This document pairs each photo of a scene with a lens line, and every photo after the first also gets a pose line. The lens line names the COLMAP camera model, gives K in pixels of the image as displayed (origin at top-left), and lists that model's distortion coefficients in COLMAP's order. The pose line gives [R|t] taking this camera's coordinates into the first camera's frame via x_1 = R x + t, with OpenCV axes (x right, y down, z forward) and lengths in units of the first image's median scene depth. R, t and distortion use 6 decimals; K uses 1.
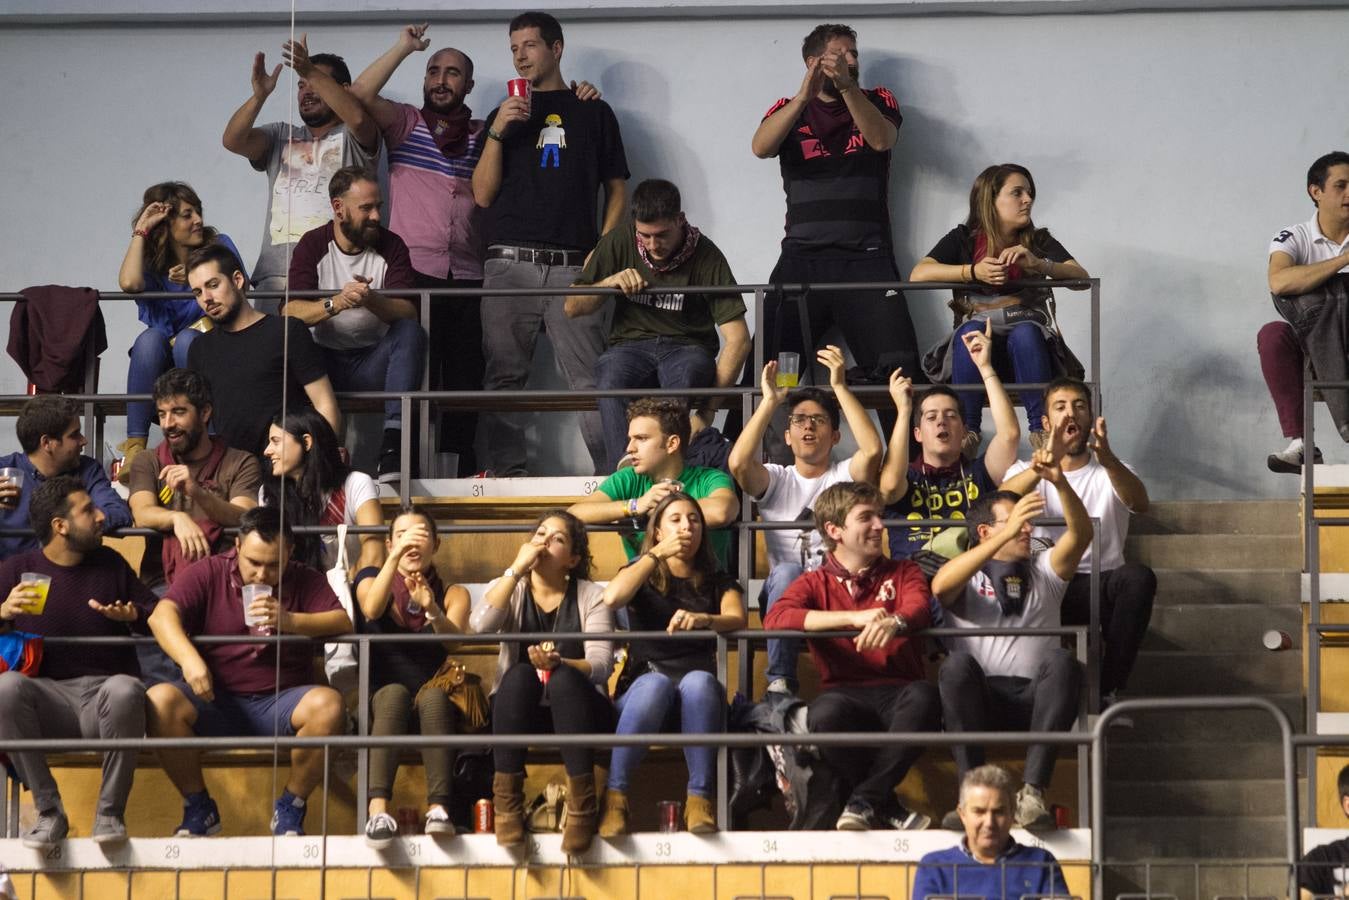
lens RADIAL K [[707.0, 0, 673.8], [0, 707.0, 484.8], [0, 0, 1]] dist [-0.001803, 0.000786]
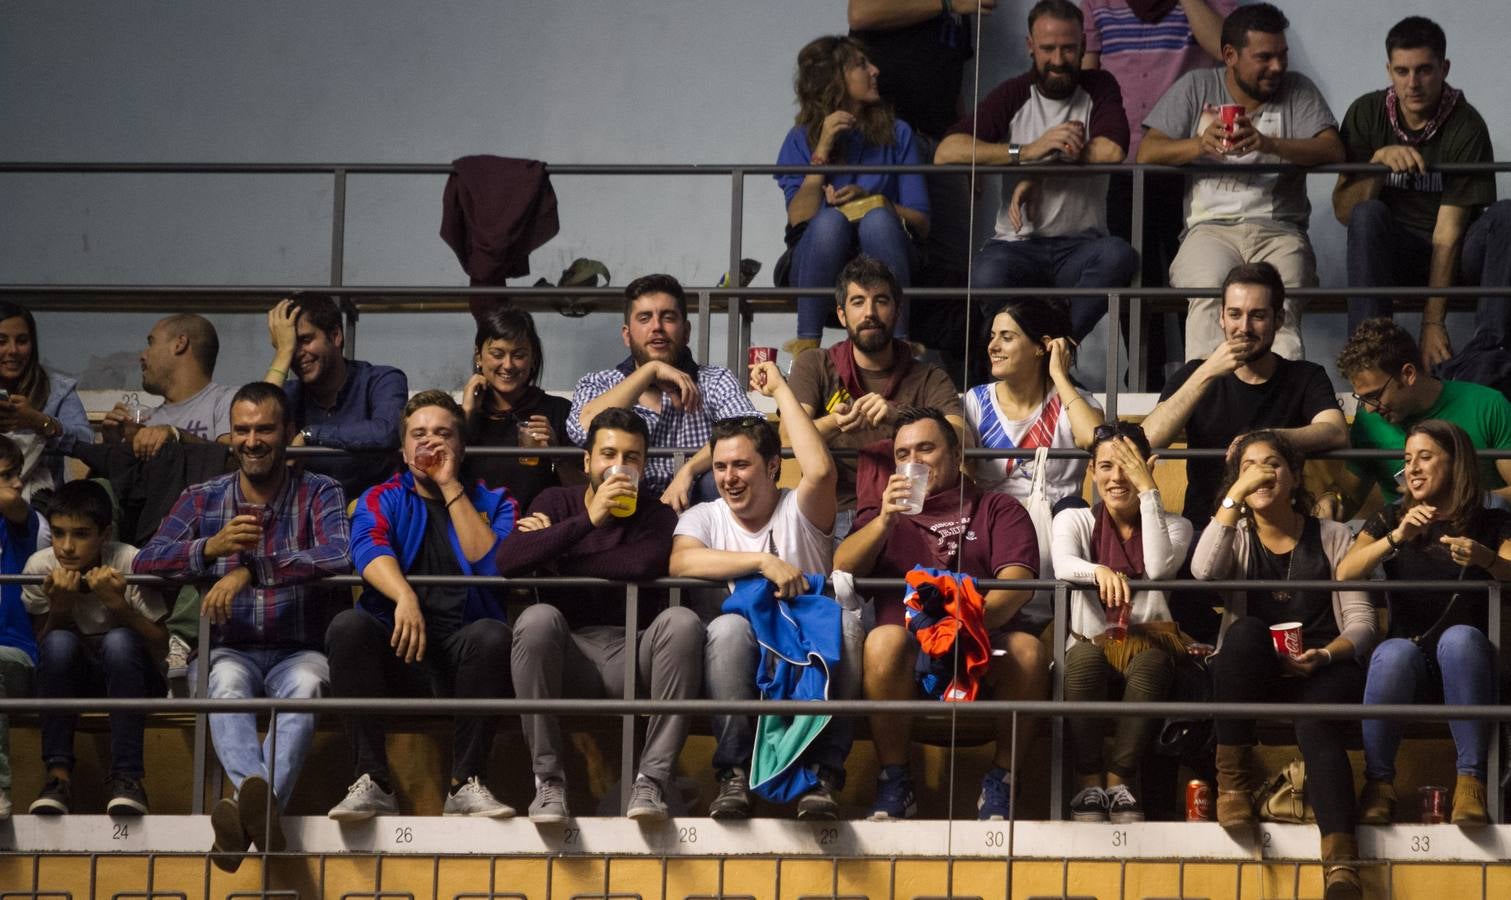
lens RADIAL K [[830.8, 0, 755.4], [0, 830.8, 426.3], [0, 0, 1]] dist [0.012999, -0.003422]
pose [[0.999902, 0.013949, 0.001379, -0.804075], [-0.013970, 0.999766, 0.016529, 0.020262], [-0.001149, -0.016547, 0.999862, 0.024909]]
